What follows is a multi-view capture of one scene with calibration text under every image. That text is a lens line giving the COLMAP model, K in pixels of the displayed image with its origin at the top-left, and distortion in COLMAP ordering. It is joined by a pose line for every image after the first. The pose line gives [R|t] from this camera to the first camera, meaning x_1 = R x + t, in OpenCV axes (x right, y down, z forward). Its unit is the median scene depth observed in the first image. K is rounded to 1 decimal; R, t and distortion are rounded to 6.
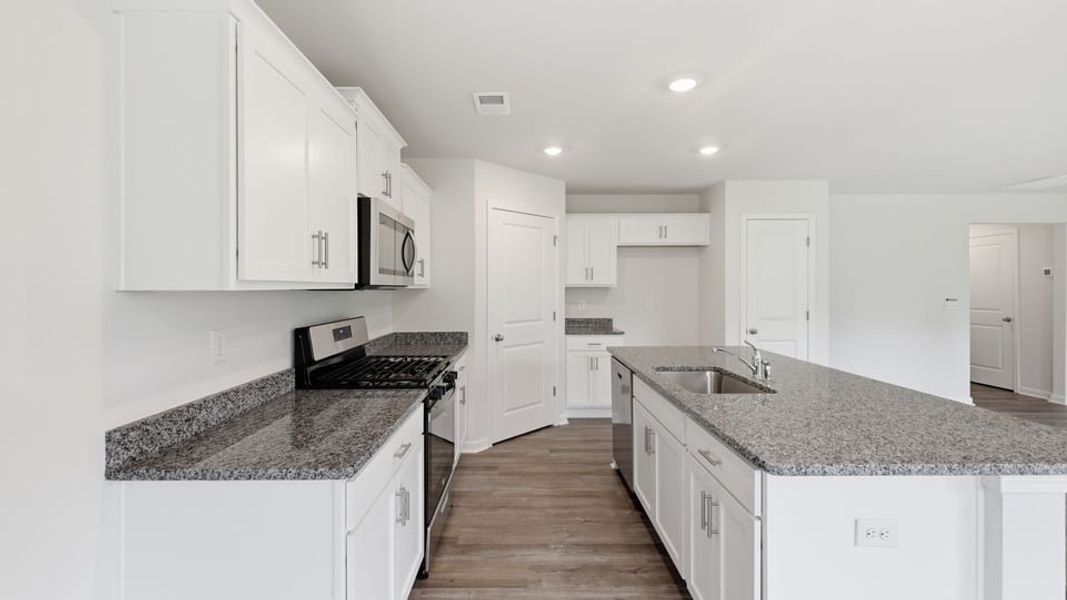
lens RADIAL K [[452.7, 0, 525.1], [0, 452.7, 286.1], [0, 0, 1]] dist [0.004600, -0.001674]
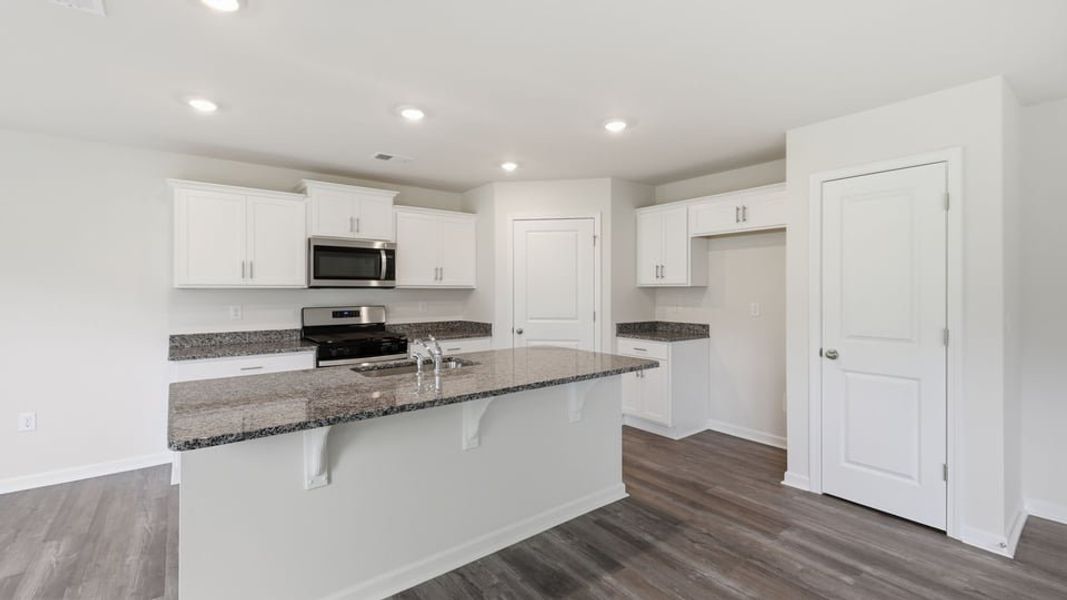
lens RADIAL K [[452.7, 0, 529.8], [0, 452.7, 292.1], [0, 0, 1]] dist [0.004600, -0.001674]
pose [[0.600798, 0.008050, -0.799360, 0.930183], [0.004508, 0.999899, 0.013458, -0.000966], [0.799388, -0.011689, 0.600701, 0.343465]]
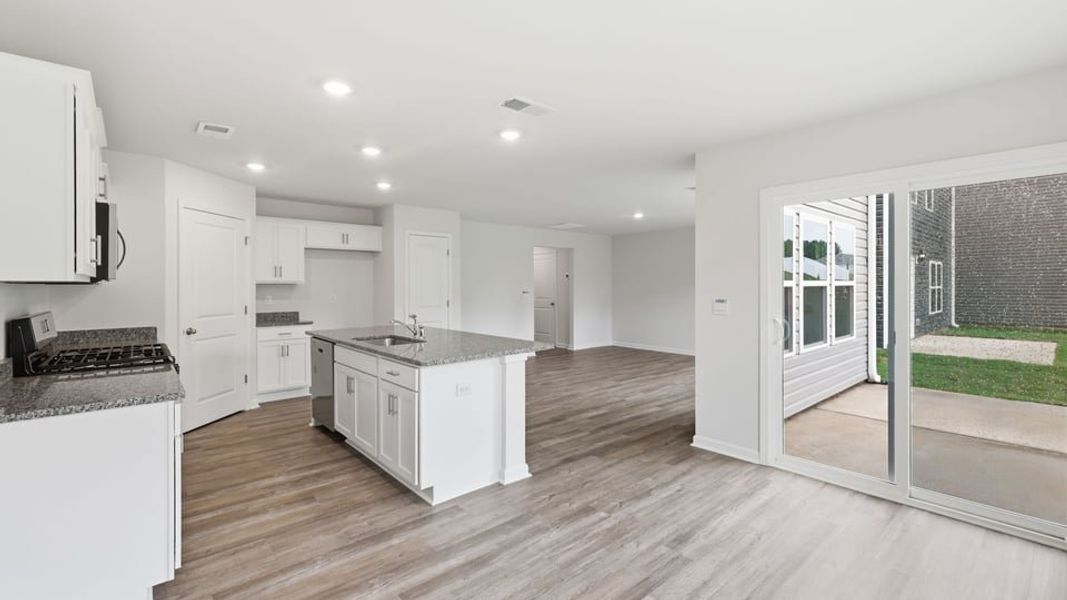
lens RADIAL K [[452.7, 0, 530.4], [0, 452.7, 286.2], [0, 0, 1]] dist [0.004600, -0.001674]
pose [[0.750676, -0.002139, 0.660667, -0.170555], [0.000519, 0.999996, 0.002648, 0.007392], [-0.660671, -0.001645, 0.750674, -0.329520]]
